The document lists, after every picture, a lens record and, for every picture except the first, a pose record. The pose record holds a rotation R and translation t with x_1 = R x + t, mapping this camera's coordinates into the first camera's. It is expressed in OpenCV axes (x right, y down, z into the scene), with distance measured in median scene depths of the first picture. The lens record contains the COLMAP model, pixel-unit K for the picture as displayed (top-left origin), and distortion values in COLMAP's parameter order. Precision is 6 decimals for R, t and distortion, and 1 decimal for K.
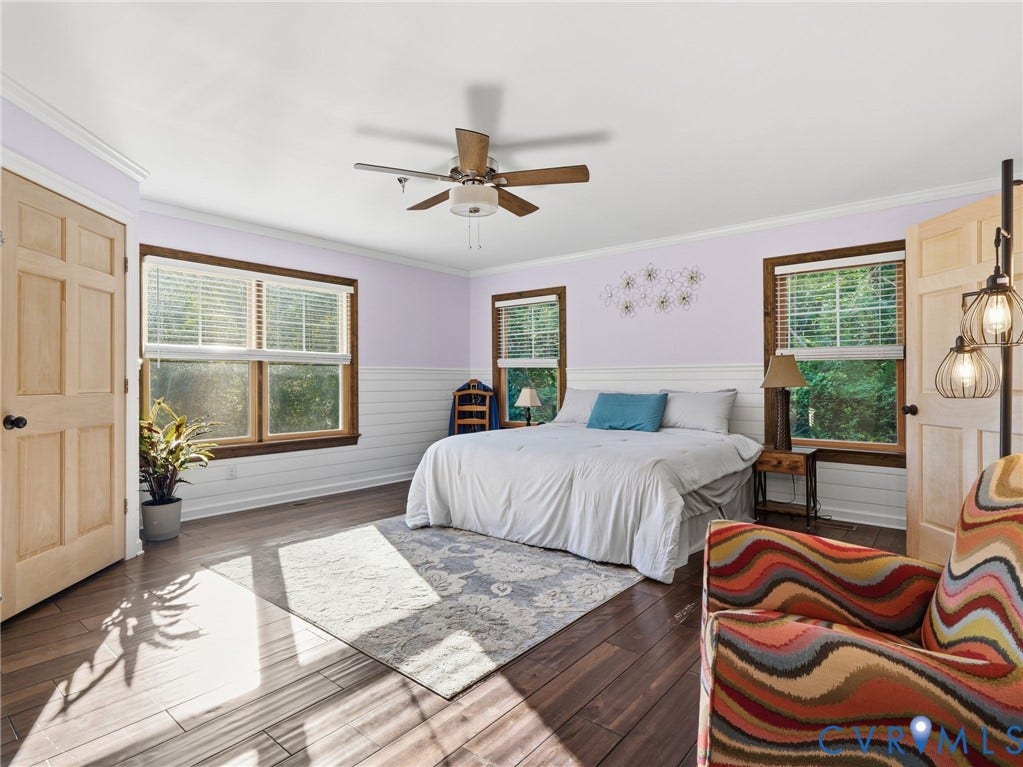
lens RADIAL K [[543.1, 0, 507.2], [0, 543.1, 380.2], [0, 0, 1]] dist [0.006726, 0.001444]
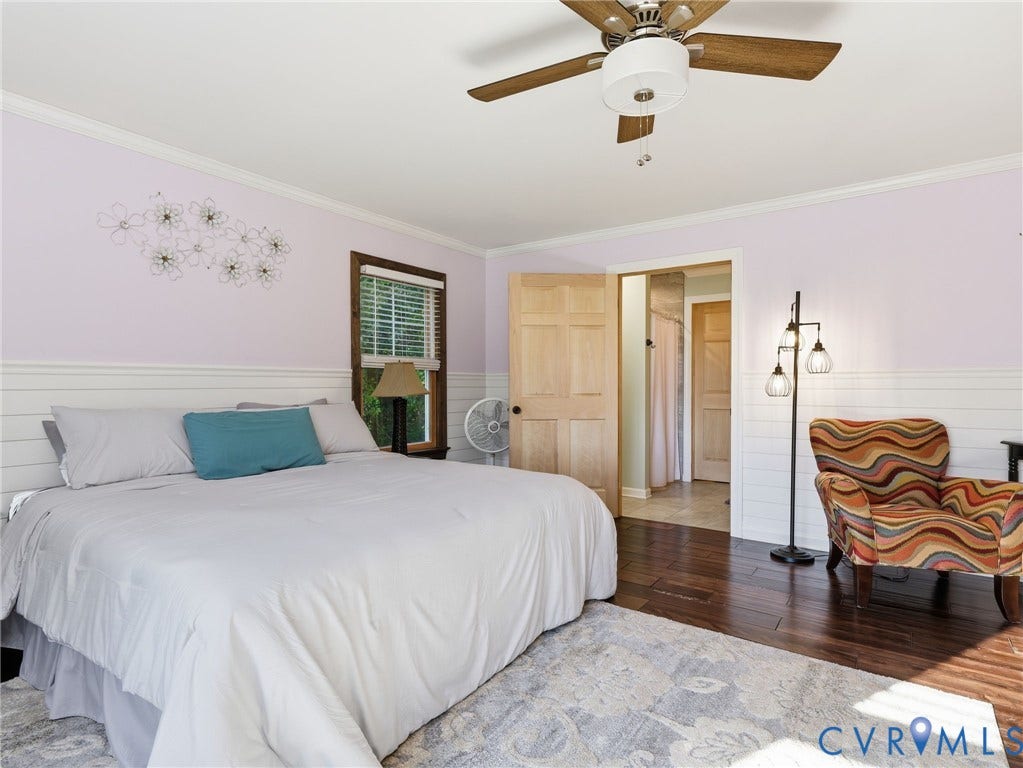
lens RADIAL K [[543.1, 0, 506.9], [0, 543.1, 388.6], [0, 0, 1]] dist [0.006726, 0.001444]
pose [[-0.075428, -0.004451, 0.997141, -0.457721], [-0.000324, 0.999990, 0.004439, -0.003138], [-0.997151, 0.000012, -0.075429, 0.858924]]
